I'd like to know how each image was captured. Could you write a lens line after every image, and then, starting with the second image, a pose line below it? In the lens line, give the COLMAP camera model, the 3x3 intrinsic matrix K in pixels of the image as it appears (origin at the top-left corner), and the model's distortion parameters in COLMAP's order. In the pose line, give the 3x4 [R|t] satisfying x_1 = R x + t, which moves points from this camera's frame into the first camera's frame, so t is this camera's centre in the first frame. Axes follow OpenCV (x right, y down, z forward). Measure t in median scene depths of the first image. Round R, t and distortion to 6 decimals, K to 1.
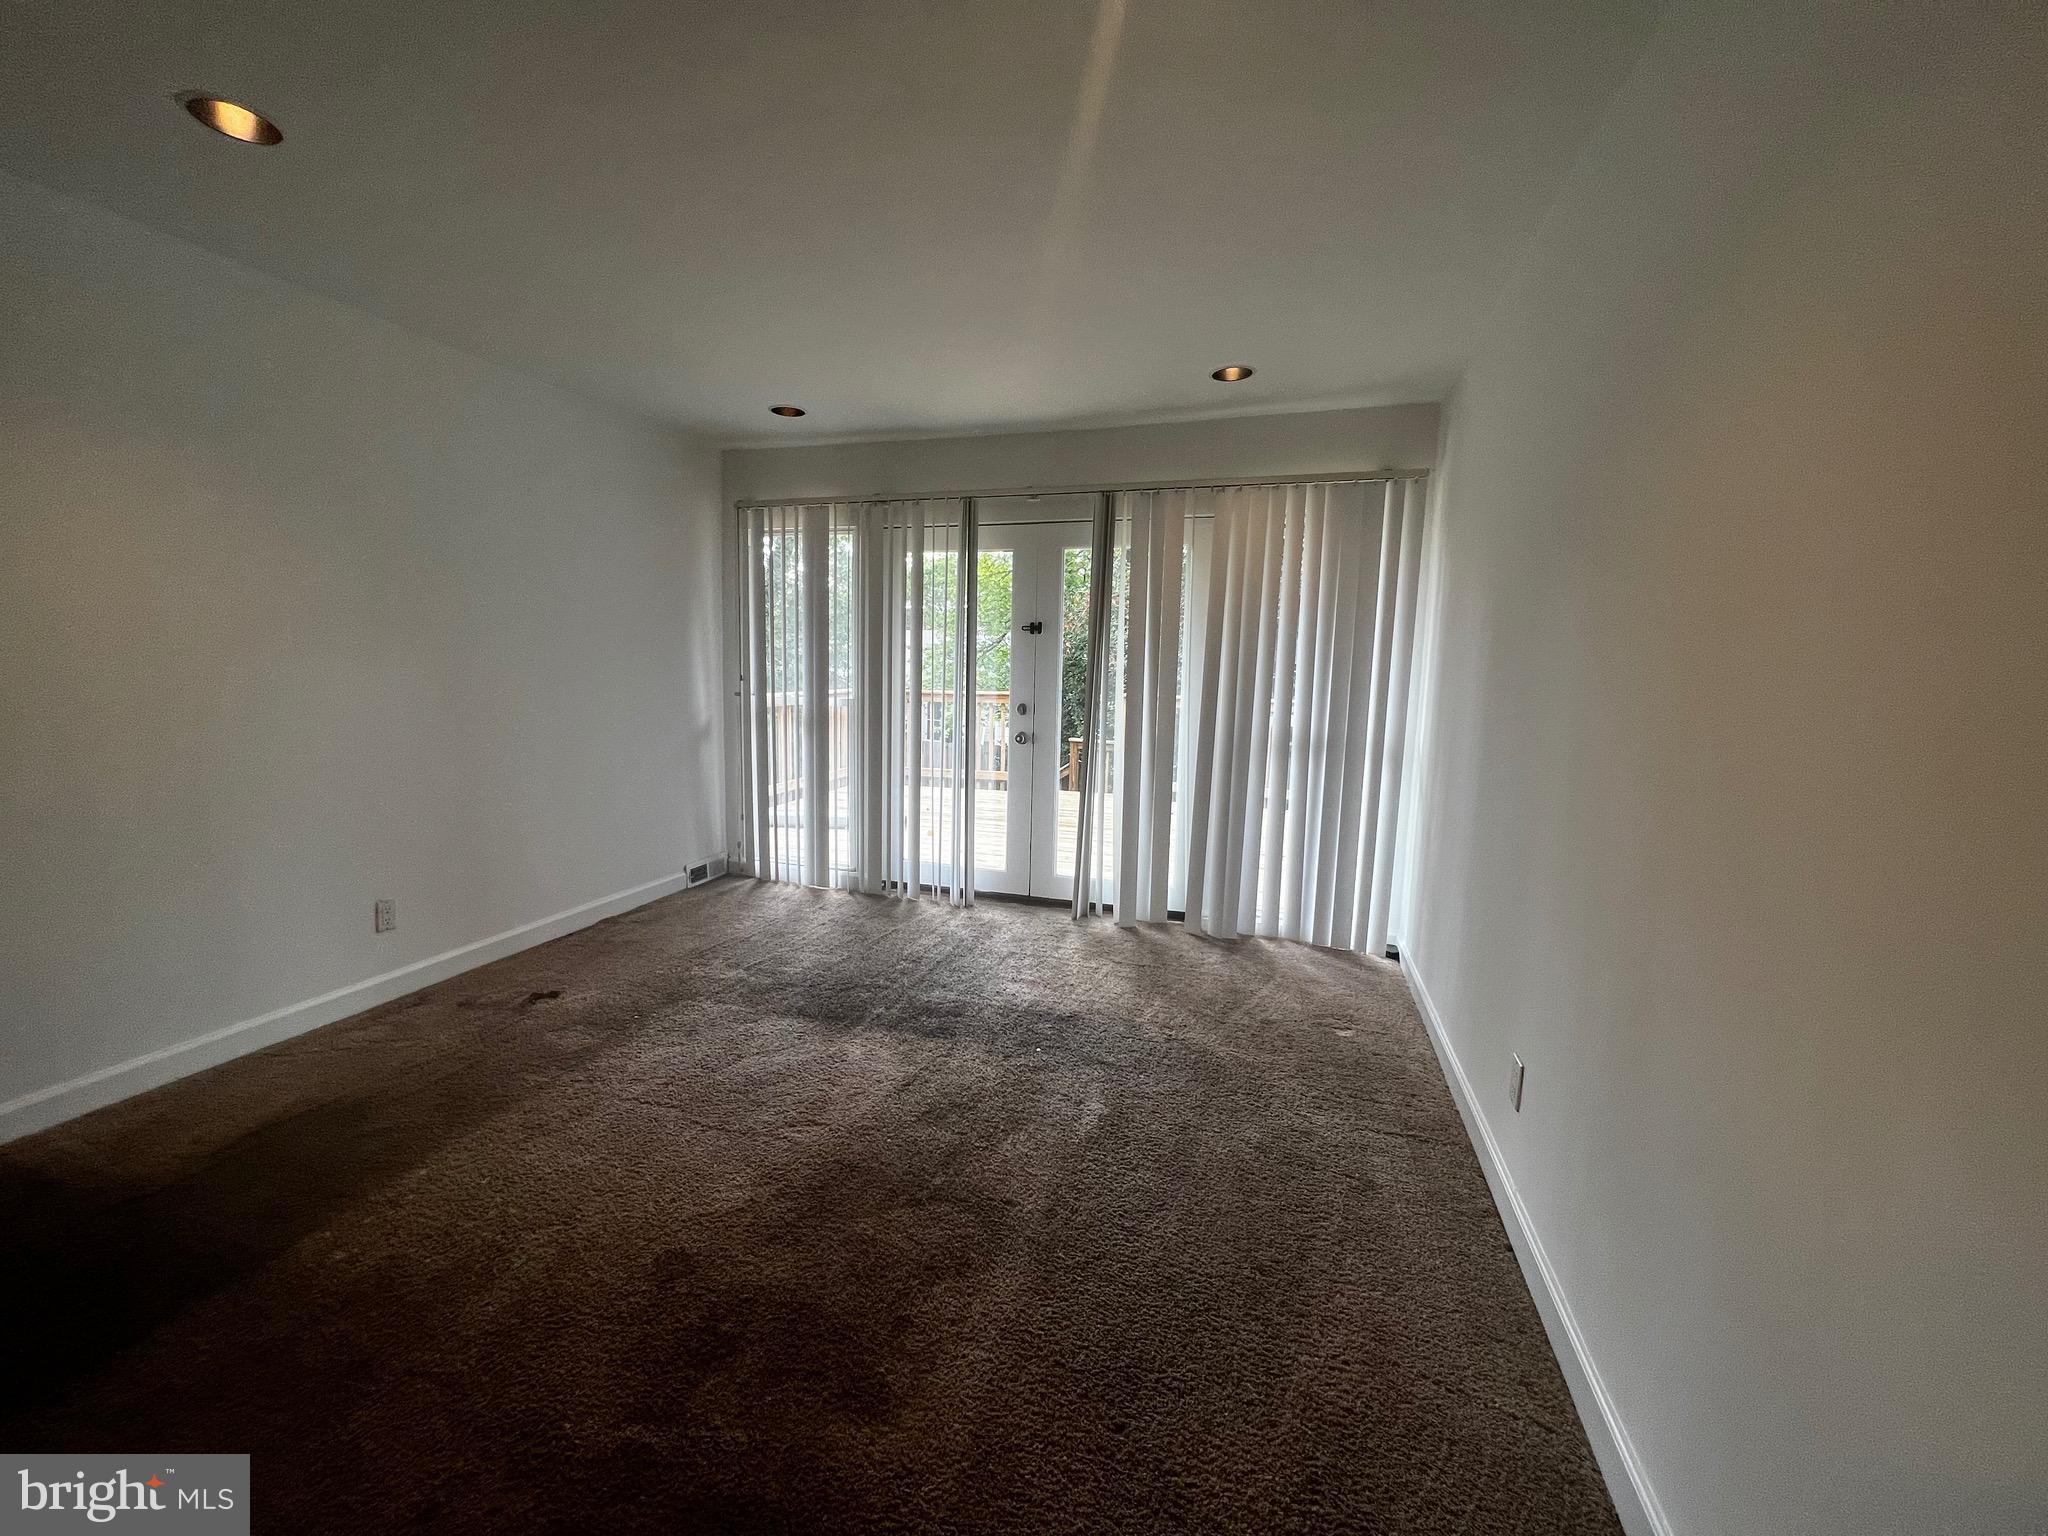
lens RADIAL K [[821.7, 0, 1014.2], [0, 821.7, 762.5], [0, 0, 1]] dist [-0.003744, 0.001006]
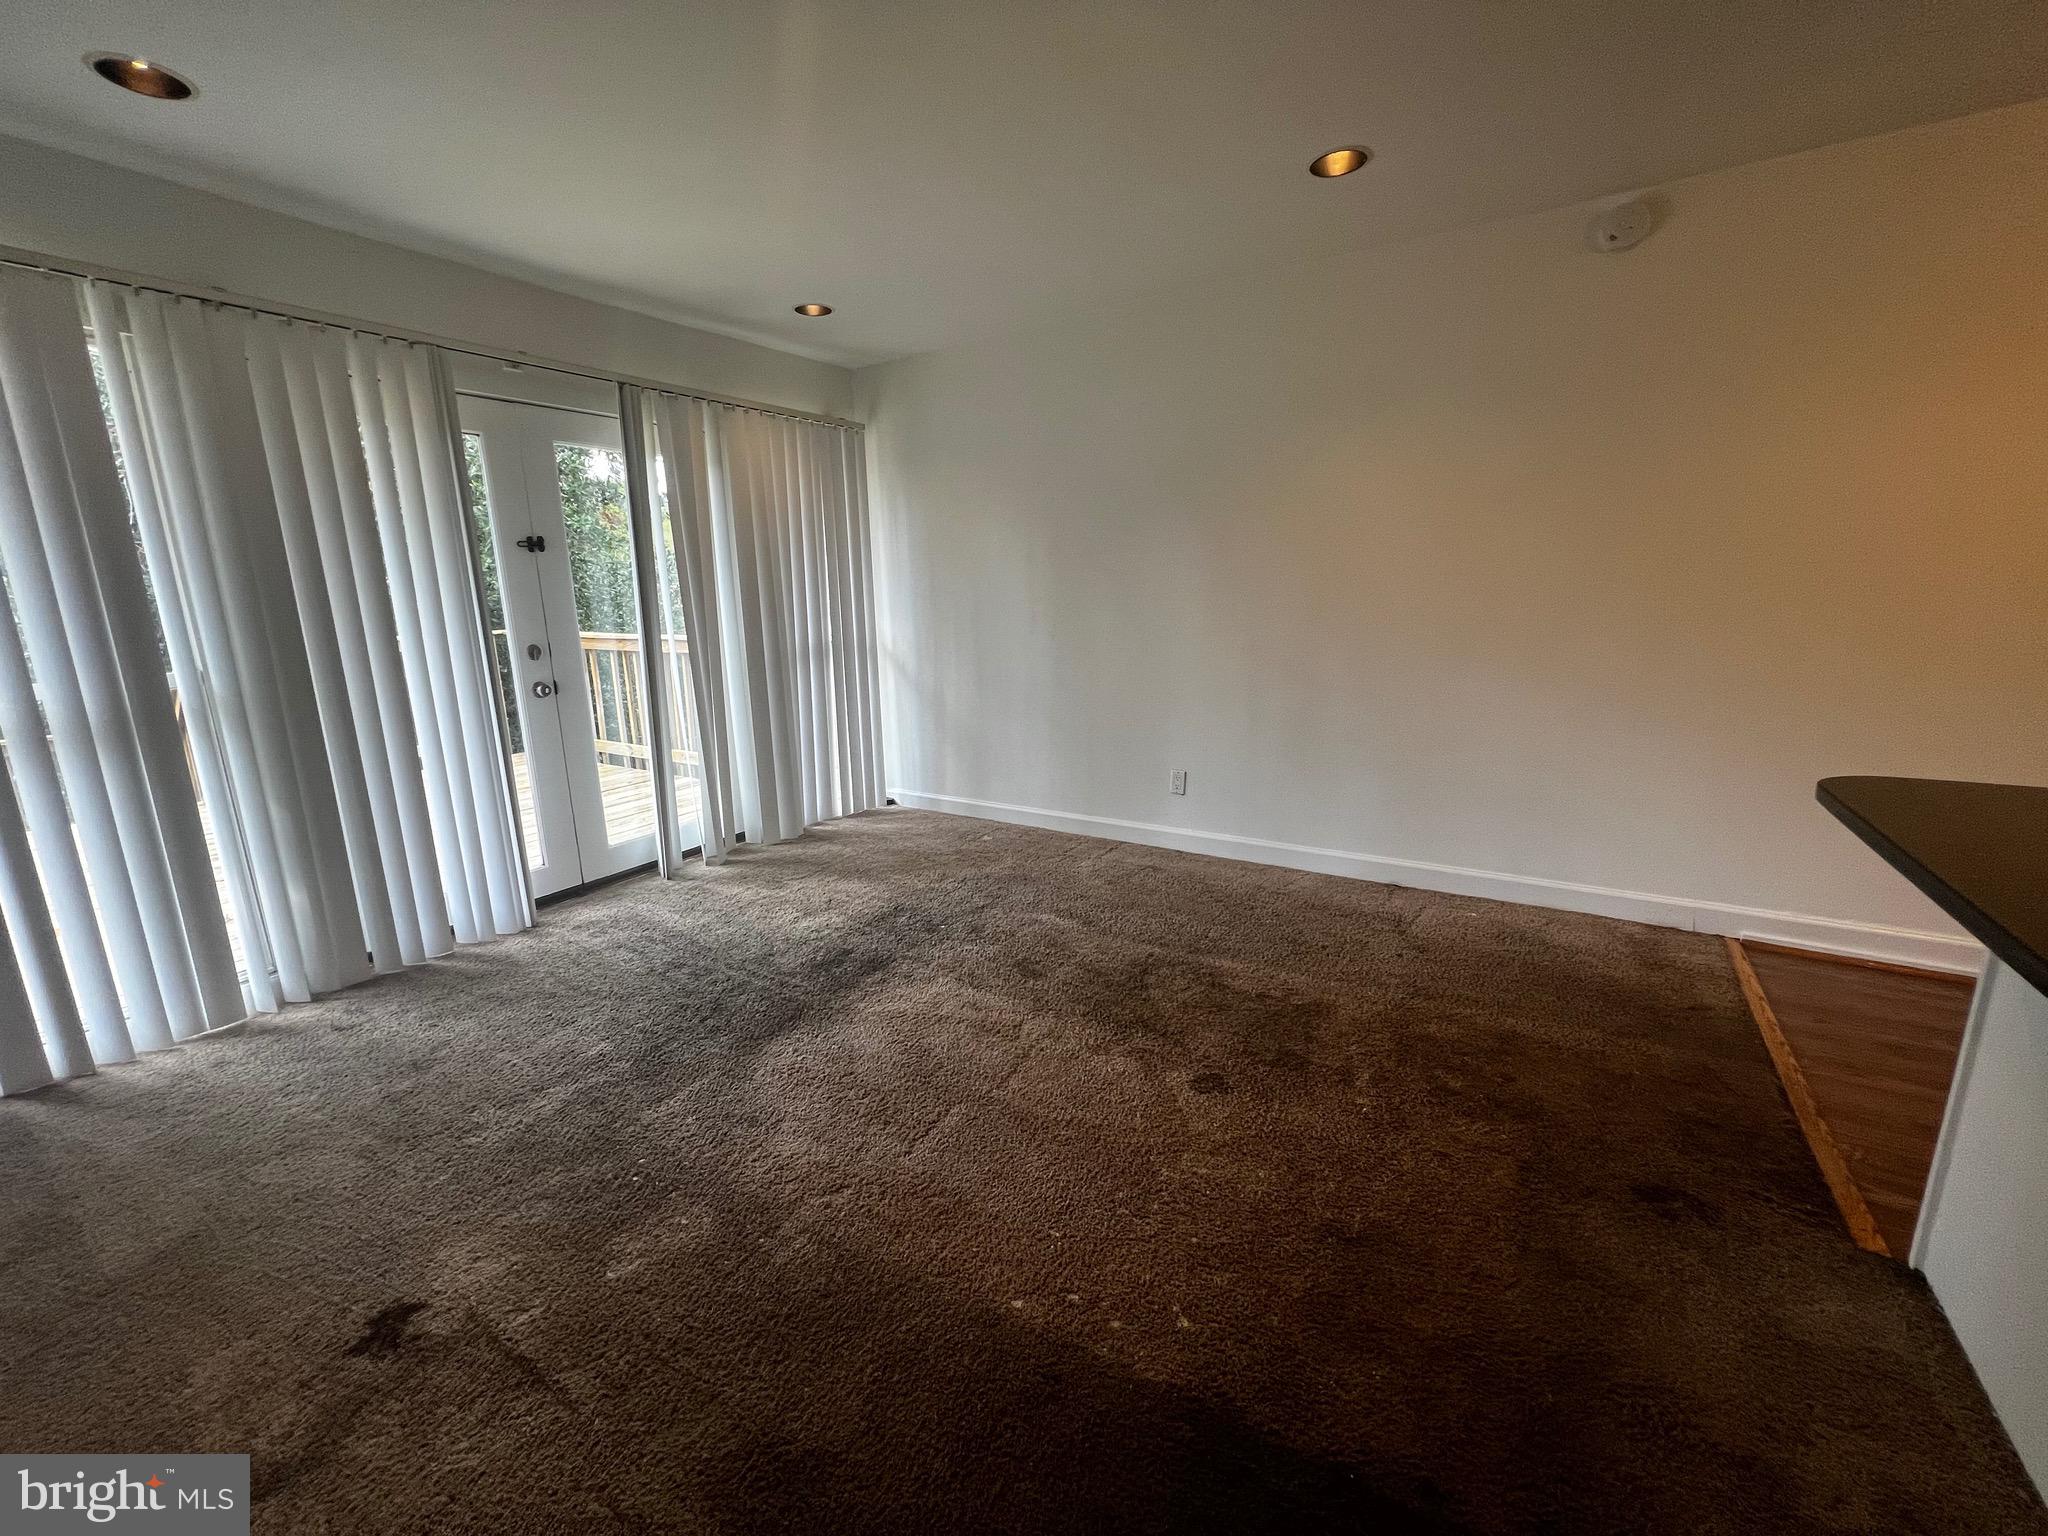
lens RADIAL K [[821.7, 0, 1029.4], [0, 821.7, 758.9], [0, 0, 1]] dist [-0.003744, 0.001006]
pose [[0.255092, -0.228334, 0.939570, -0.668705], [0.147386, 0.969545, 0.195603, -0.054841], [-0.955618, 0.088583, 0.280976, 0.386671]]
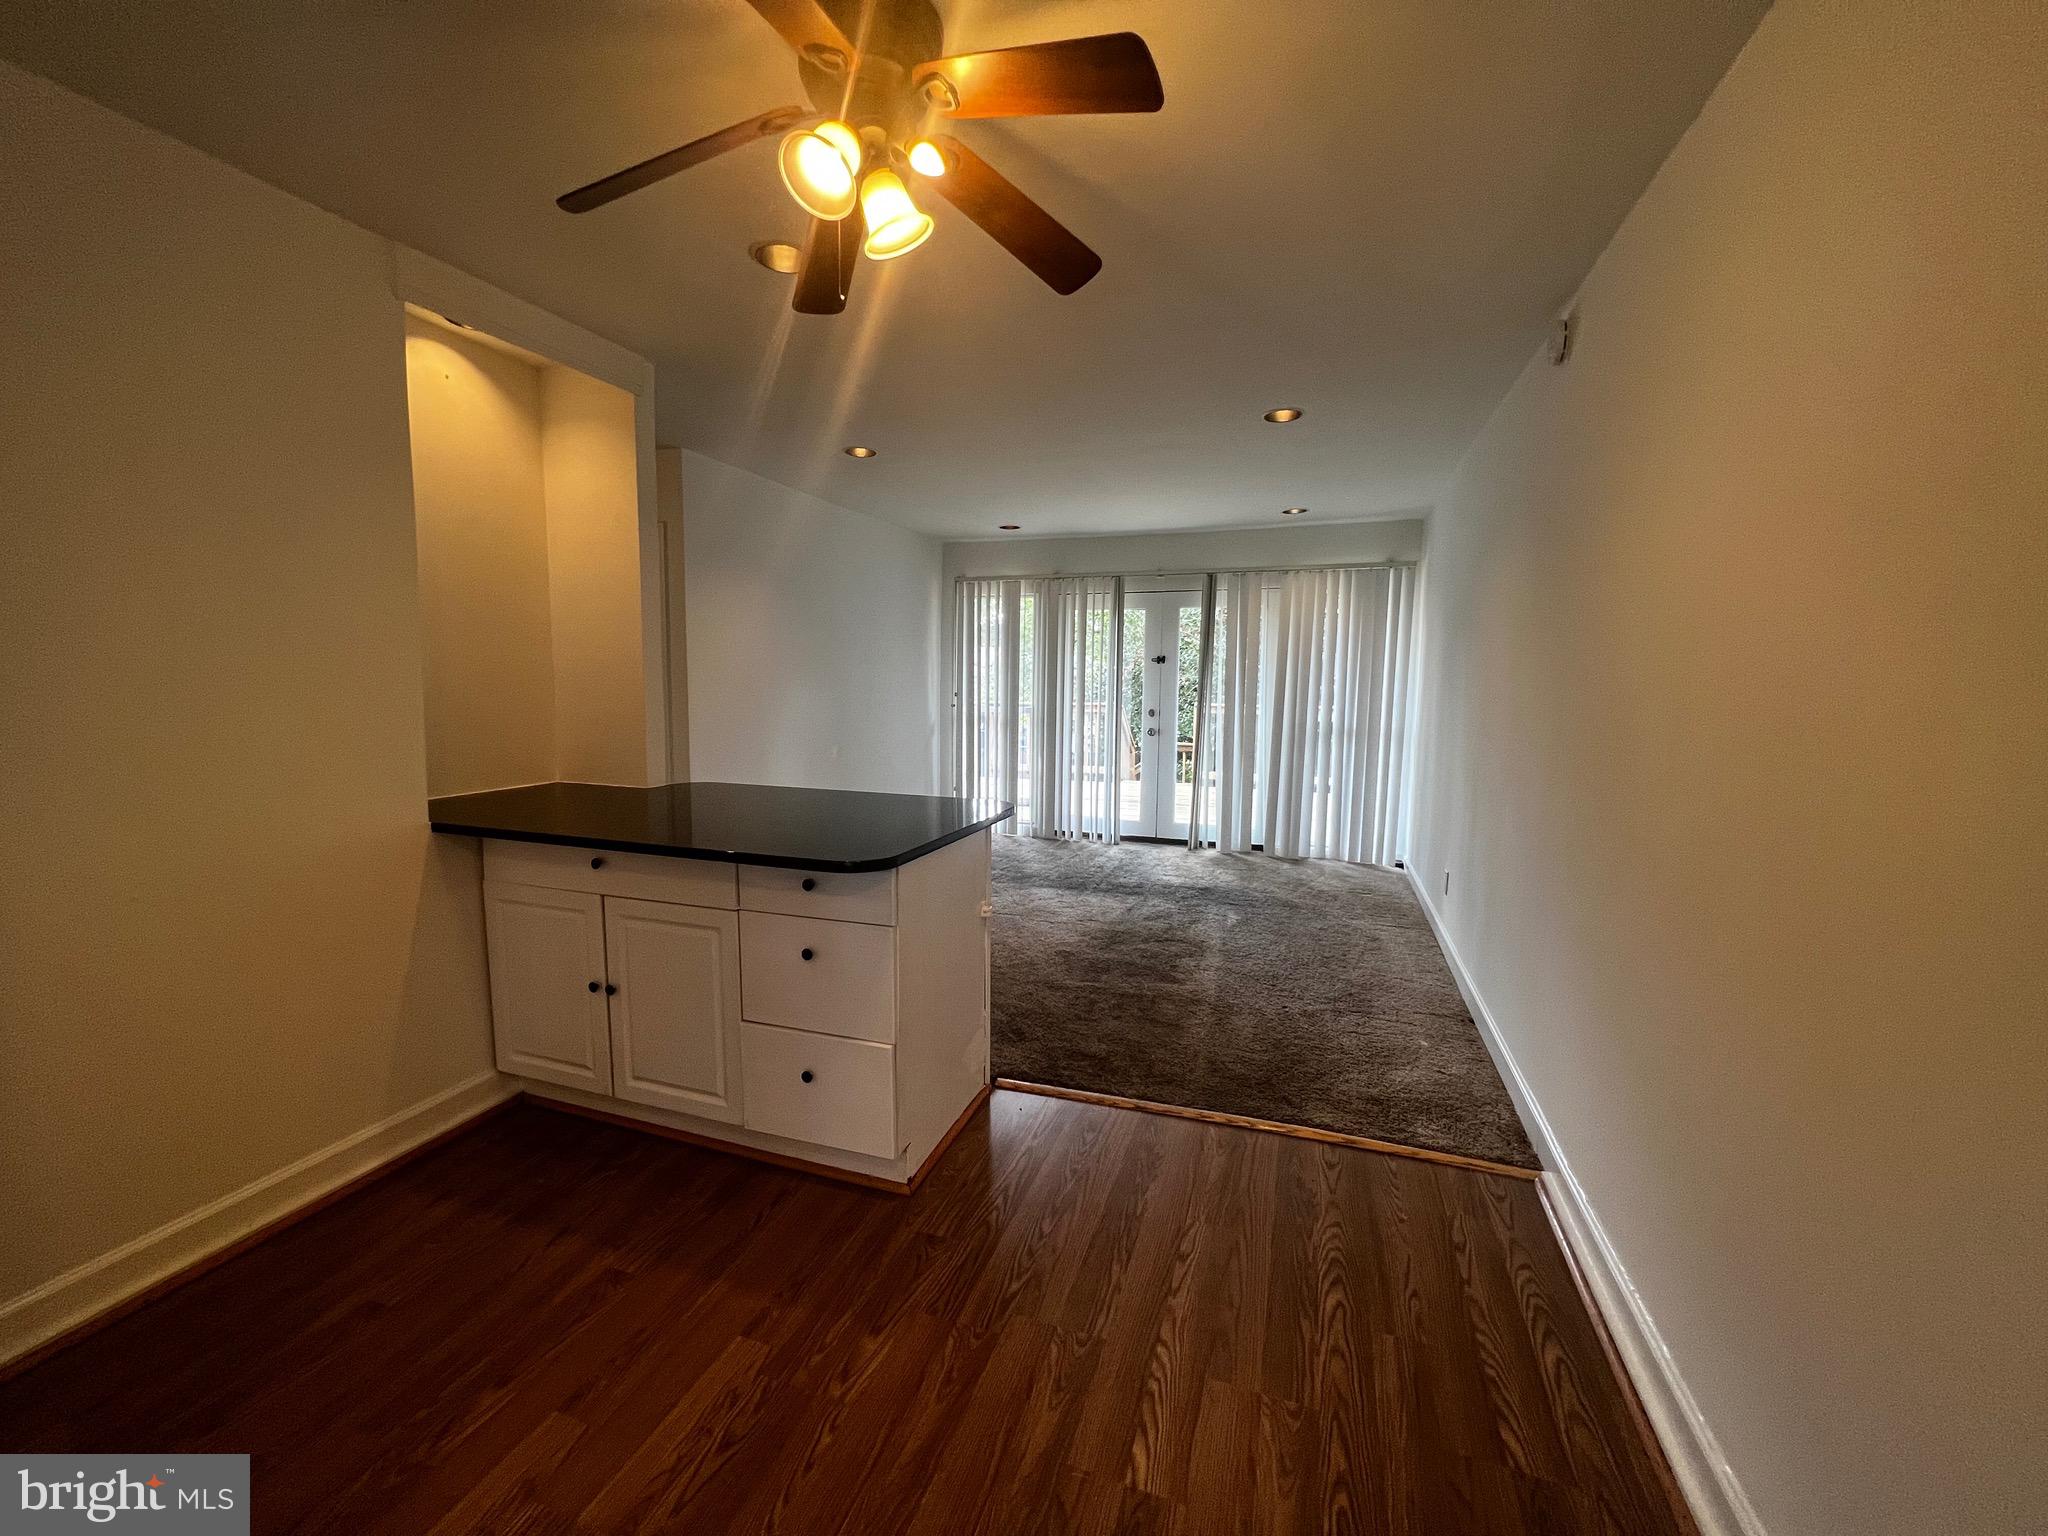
lens RADIAL K [[821.7, 0, 1022.2], [0, 821.7, 765.7], [0, 0, 1]] dist [-0.003744, 0.001006]
pose [[0.999580, -0.009019, -0.027557, -0.205413], [0.008594, 0.999842, -0.015530, 0.057915], [0.027693, 0.015287, 0.999500, -0.564375]]
